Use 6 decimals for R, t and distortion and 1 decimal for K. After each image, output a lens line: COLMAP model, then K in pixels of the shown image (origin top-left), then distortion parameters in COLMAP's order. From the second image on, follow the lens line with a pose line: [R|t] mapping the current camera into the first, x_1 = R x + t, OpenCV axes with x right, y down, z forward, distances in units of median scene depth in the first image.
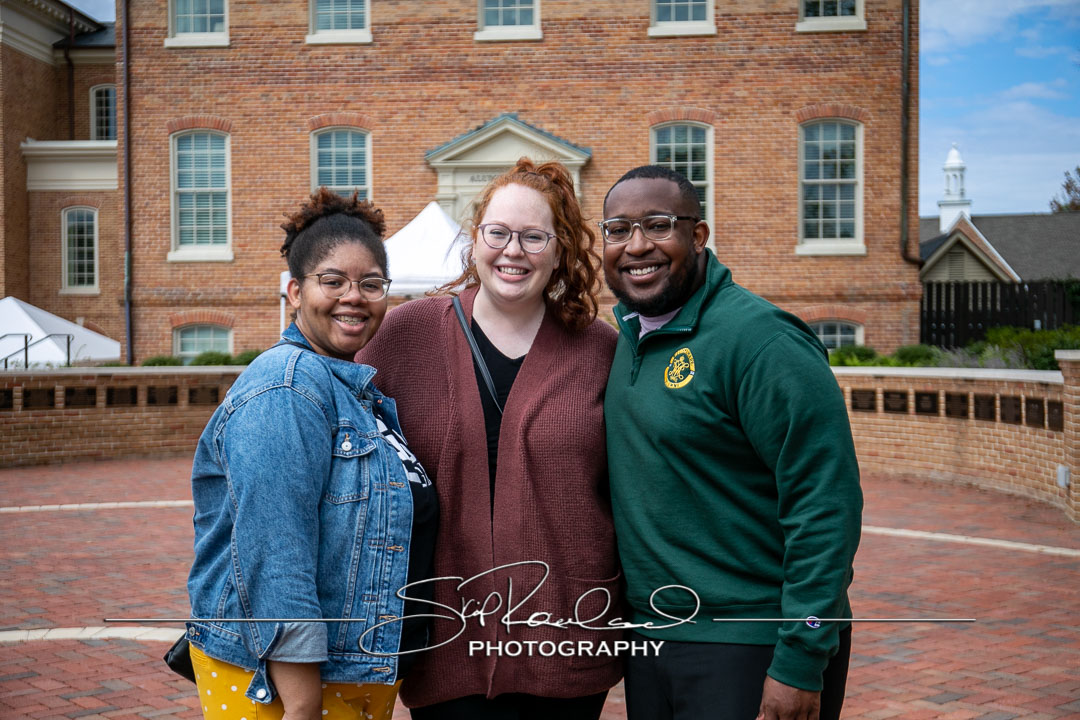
lens RADIAL K [[1533.3, 0, 538.2], [0, 1533.3, 358.5], [0, 0, 1]] dist [0.061368, 0.000000]
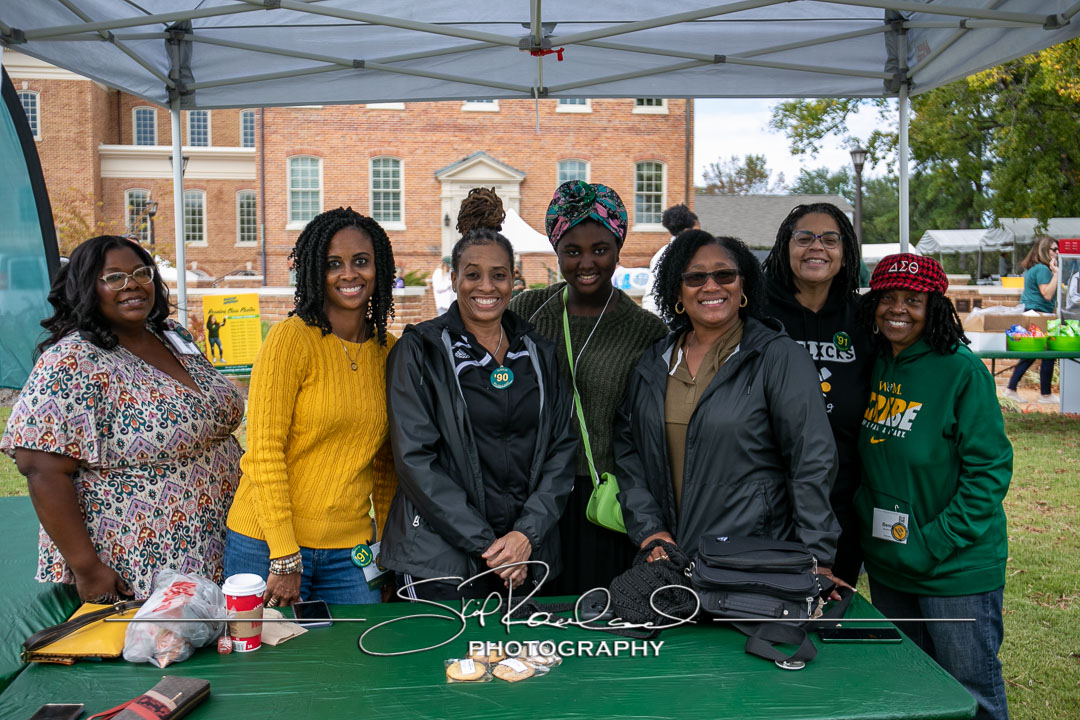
lens RADIAL K [[1336.5, 0, 540.9], [0, 1336.5, 360.9], [0, 0, 1]] dist [-0.009553, 0.000000]
pose [[0.969052, -0.010238, 0.246646, -0.342180], [-0.001209, 0.998931, 0.046213, 0.015476], [-0.246855, -0.045081, 0.968003, -0.562228]]
